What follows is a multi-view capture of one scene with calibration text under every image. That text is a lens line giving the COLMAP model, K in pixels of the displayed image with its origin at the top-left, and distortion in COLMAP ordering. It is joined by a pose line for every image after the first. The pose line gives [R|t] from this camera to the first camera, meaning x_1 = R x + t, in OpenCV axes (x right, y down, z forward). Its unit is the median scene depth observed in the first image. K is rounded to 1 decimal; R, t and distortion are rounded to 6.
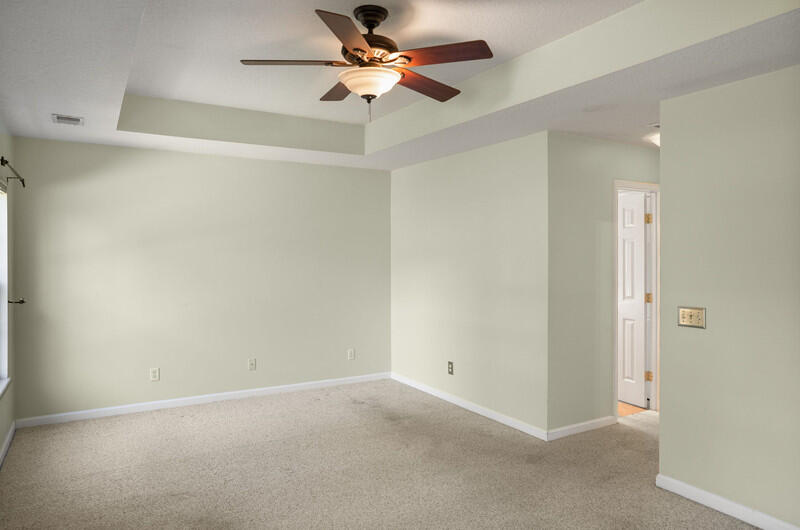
lens RADIAL K [[536.5, 0, 399.8], [0, 536.5, 252.6], [0, 0, 1]] dist [-0.002109, 0.003991]
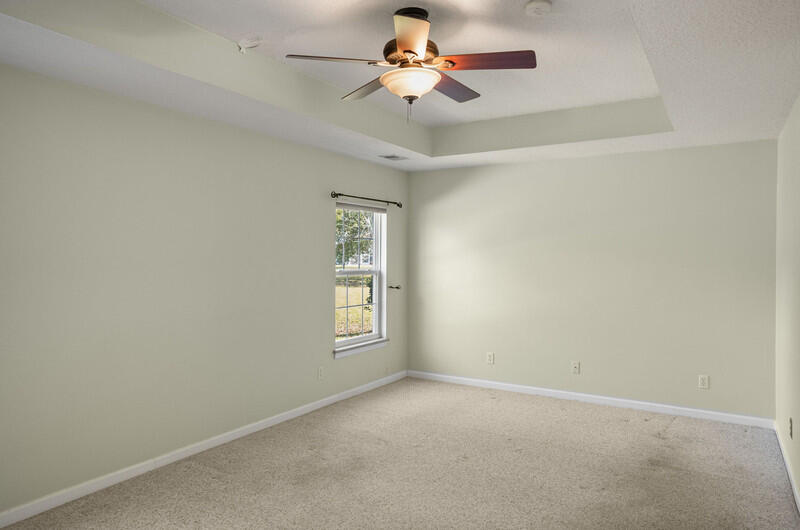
lens RADIAL K [[529.4, 0, 400.0], [0, 529.4, 265.0], [0, 0, 1]] dist [-0.050981, 0.057439]
pose [[0.460995, 0.016829, -0.887243, 0.524683], [-0.002737, 0.999842, 0.017543, 0.005297], [0.887398, -0.005659, 0.460969, 0.332008]]
